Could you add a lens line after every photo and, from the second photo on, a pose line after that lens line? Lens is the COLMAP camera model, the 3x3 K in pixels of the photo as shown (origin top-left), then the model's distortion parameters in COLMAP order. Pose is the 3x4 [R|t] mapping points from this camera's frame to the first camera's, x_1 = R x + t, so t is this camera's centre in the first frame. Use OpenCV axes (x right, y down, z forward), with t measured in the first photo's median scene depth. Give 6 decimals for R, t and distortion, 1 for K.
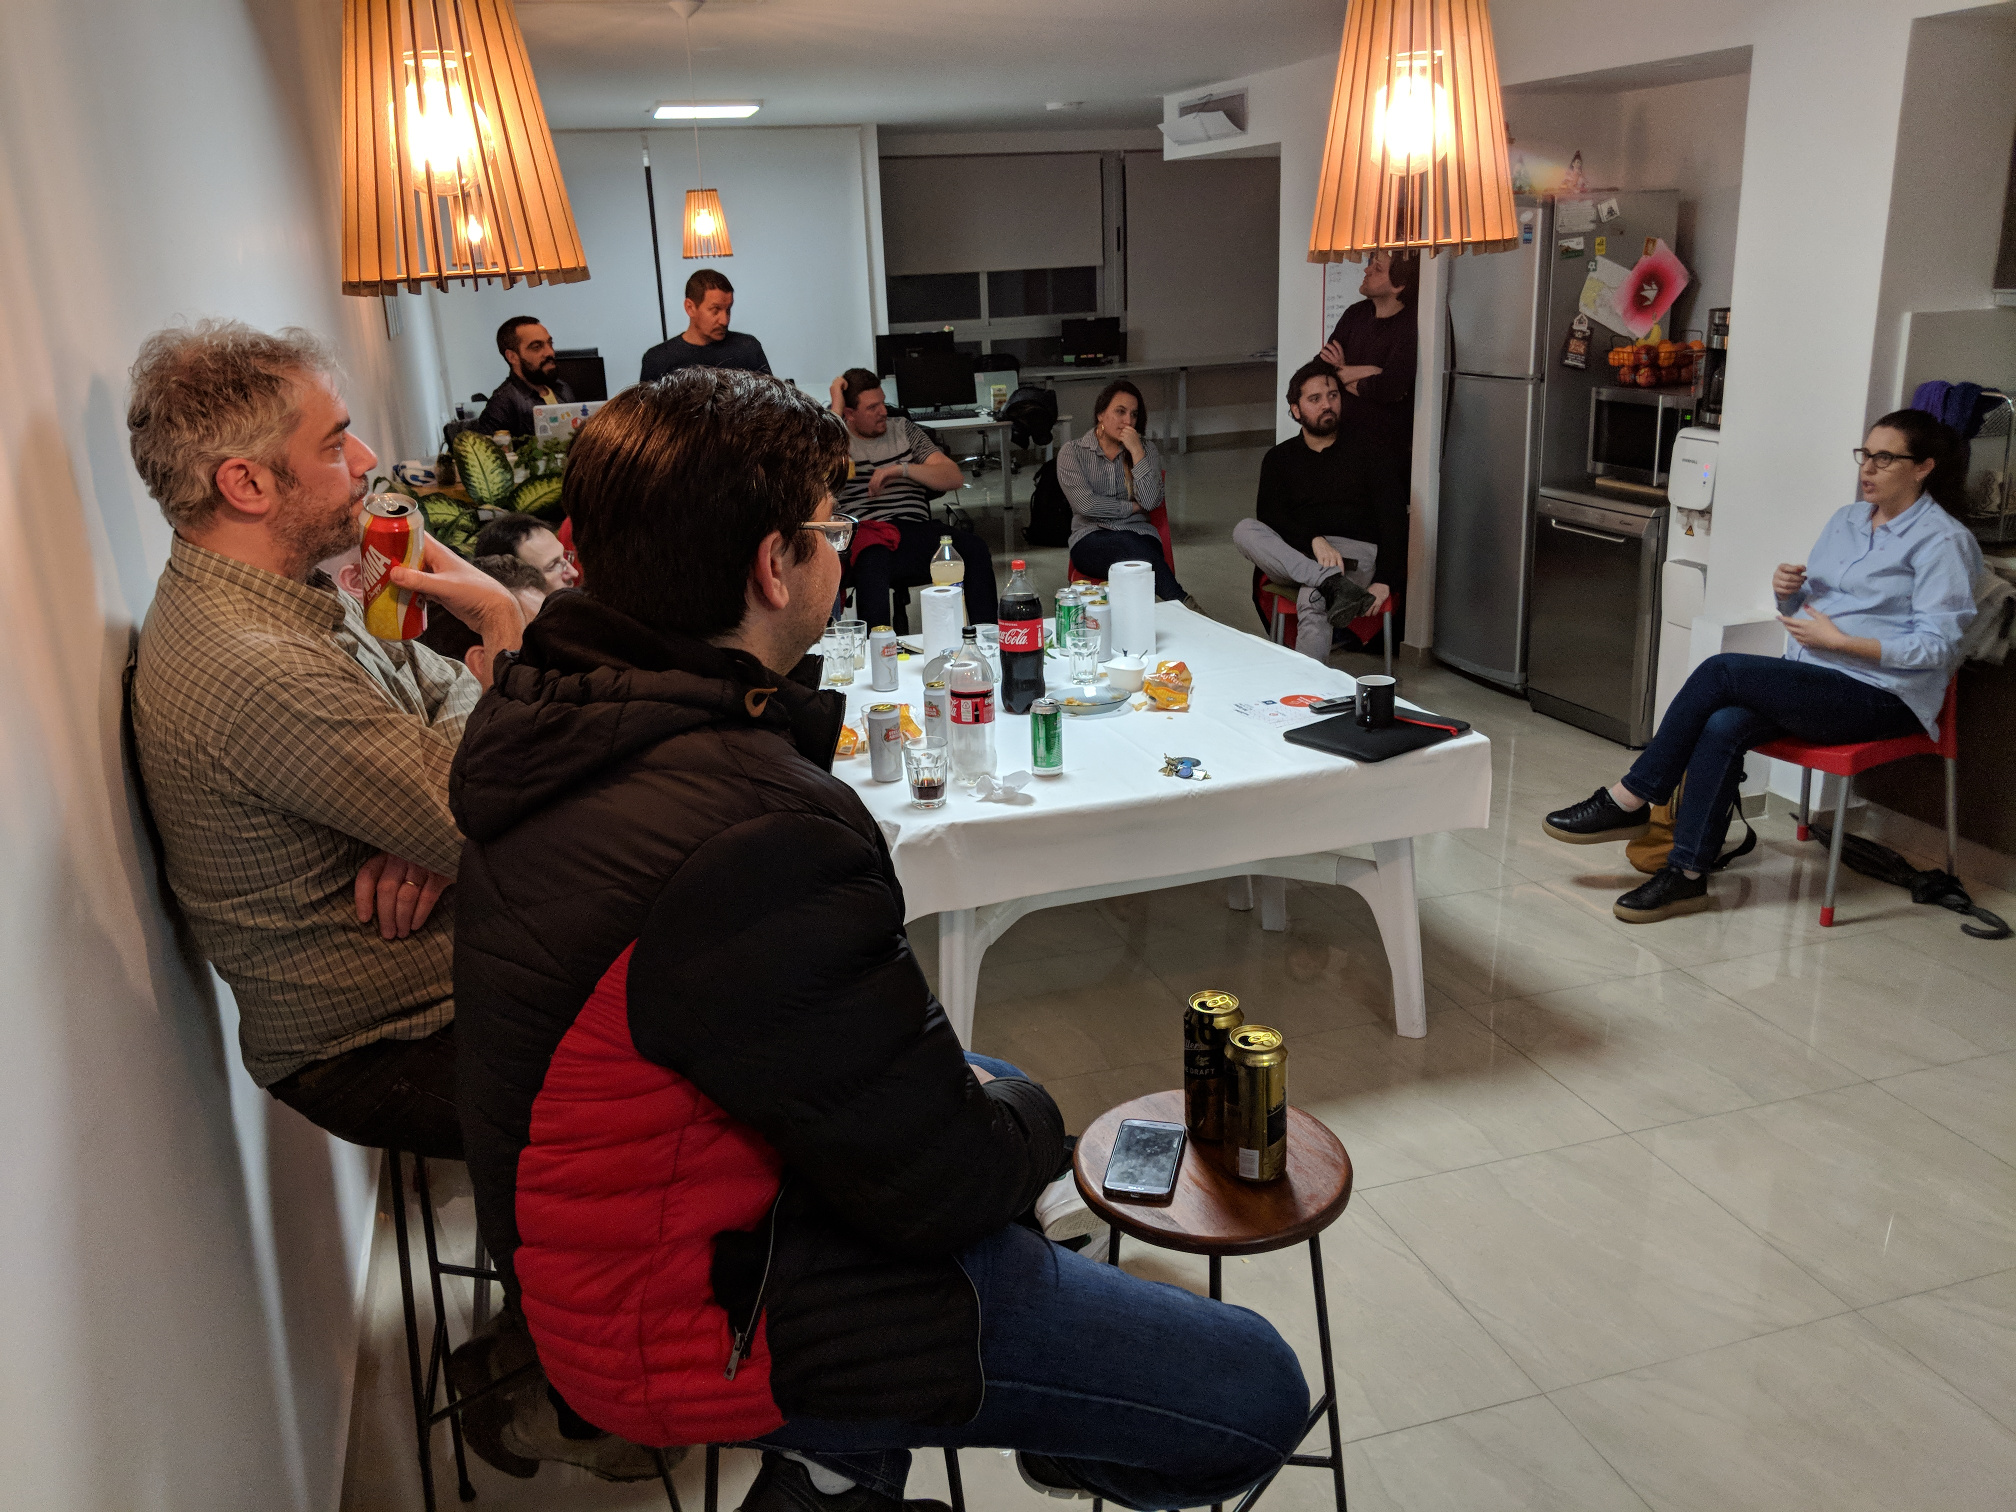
lens RADIAL K [[1621.9, 0, 967.7], [0, 1621.9, 756.1], [0, 0, 1]] dist [0.053975, -0.129210]
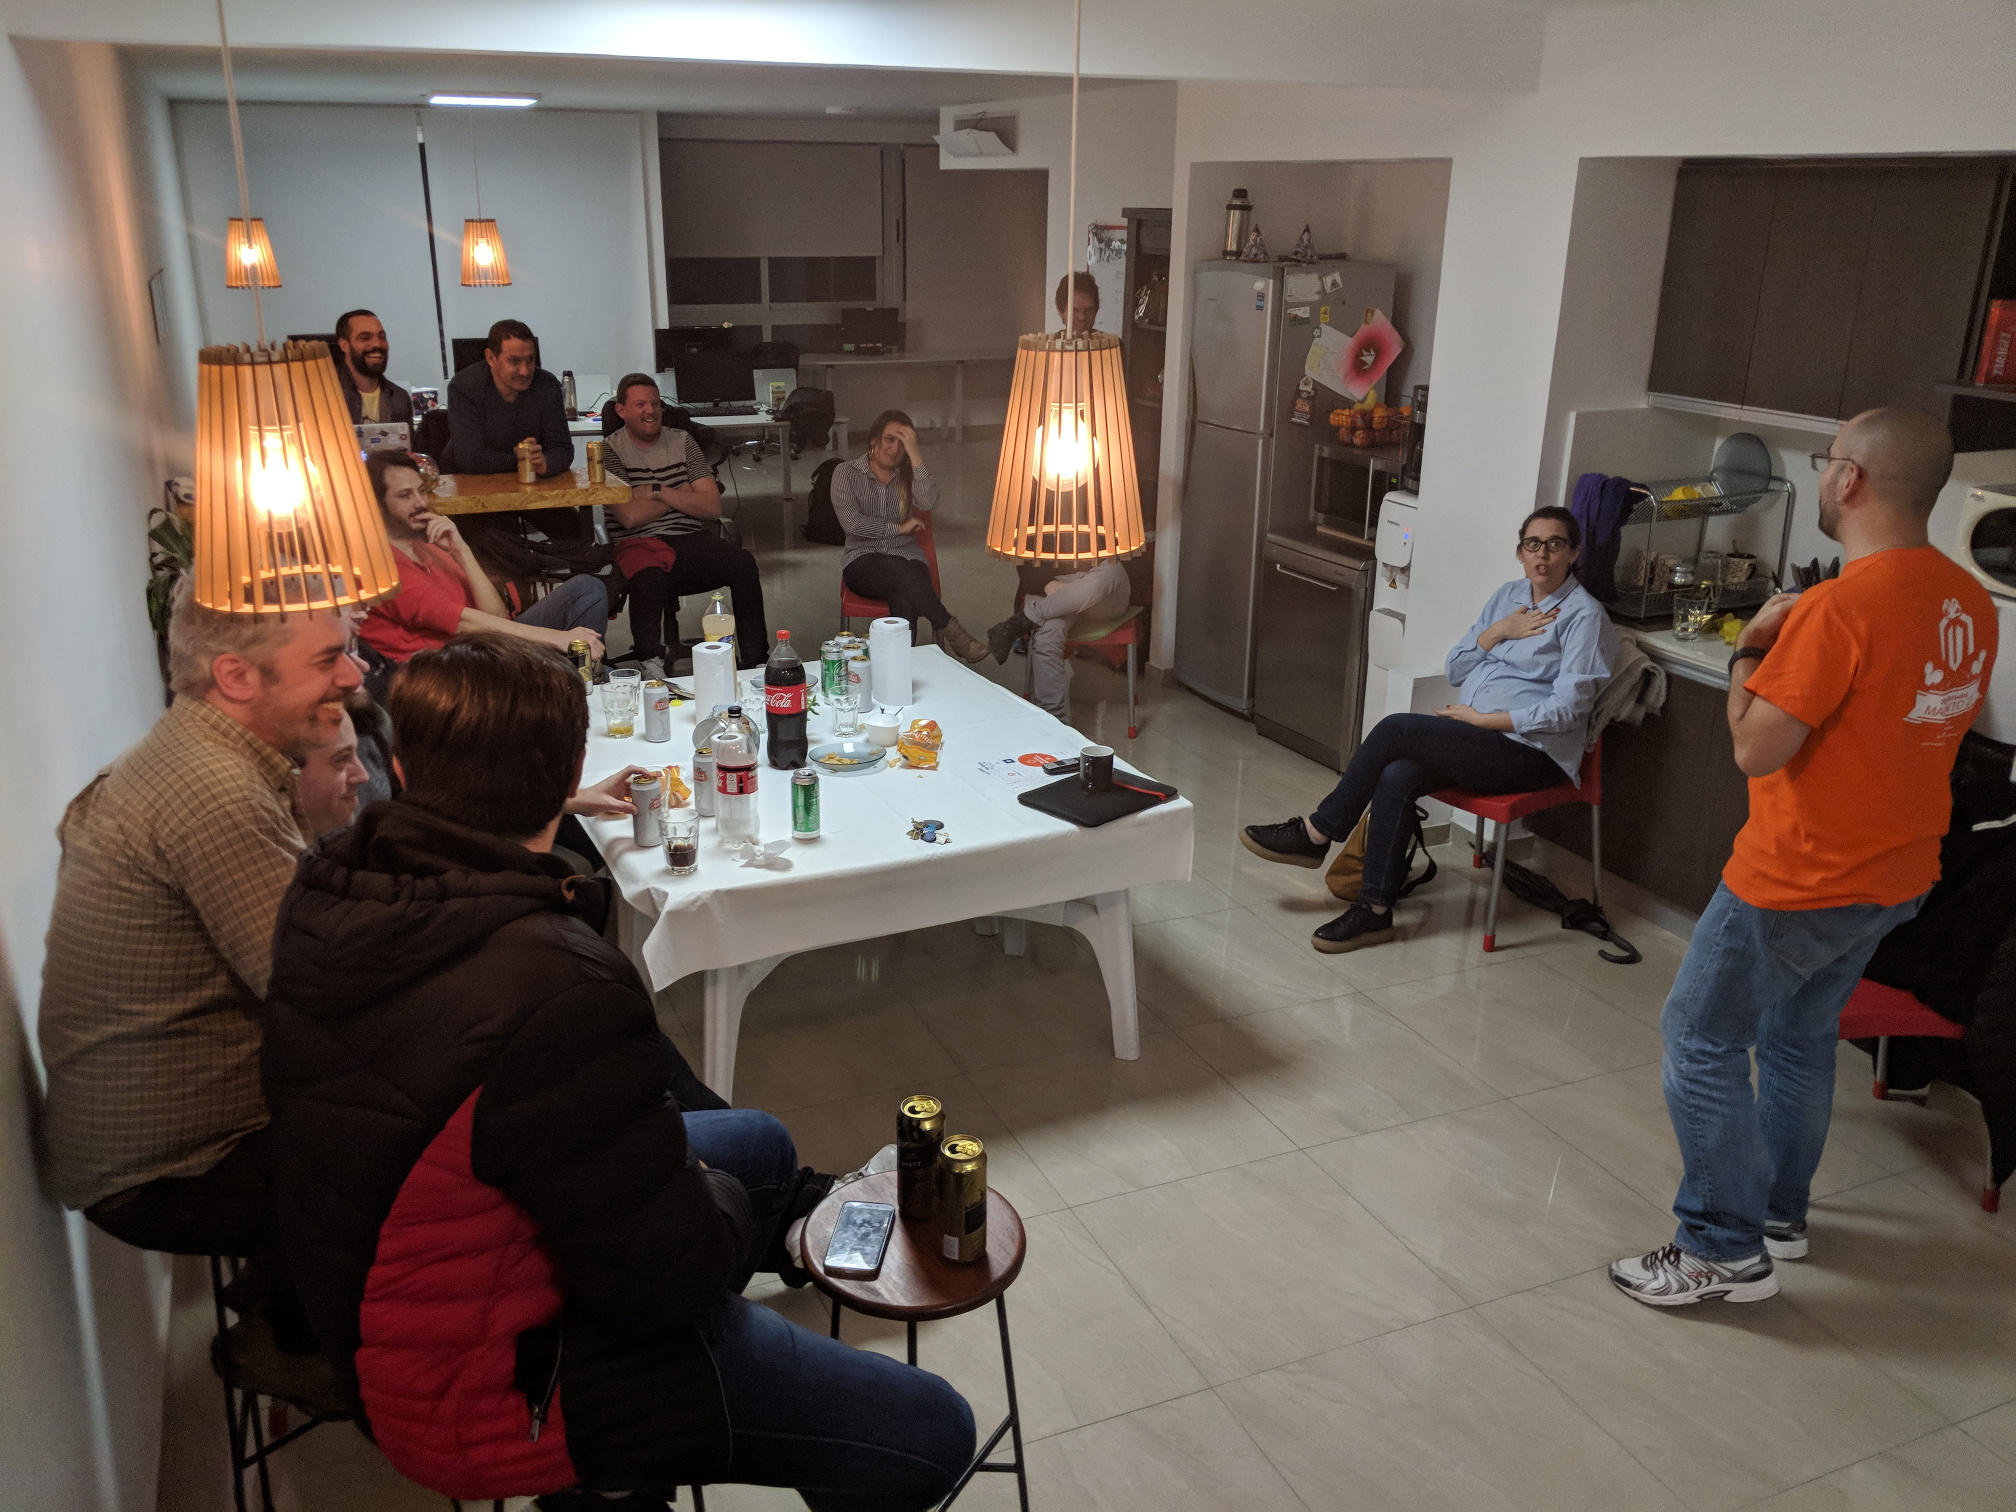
lens RADIAL K [[1621.9, 0, 967.7], [0, 1621.9, 756.1], [0, 0, 1]] dist [0.053975, -0.129210]
pose [[0.991155, 0.007563, 0.132495, 0.008865], [-0.011720, 0.999462, 0.030626, -0.061343], [-0.132192, -0.031908, 0.990710, -0.084072]]
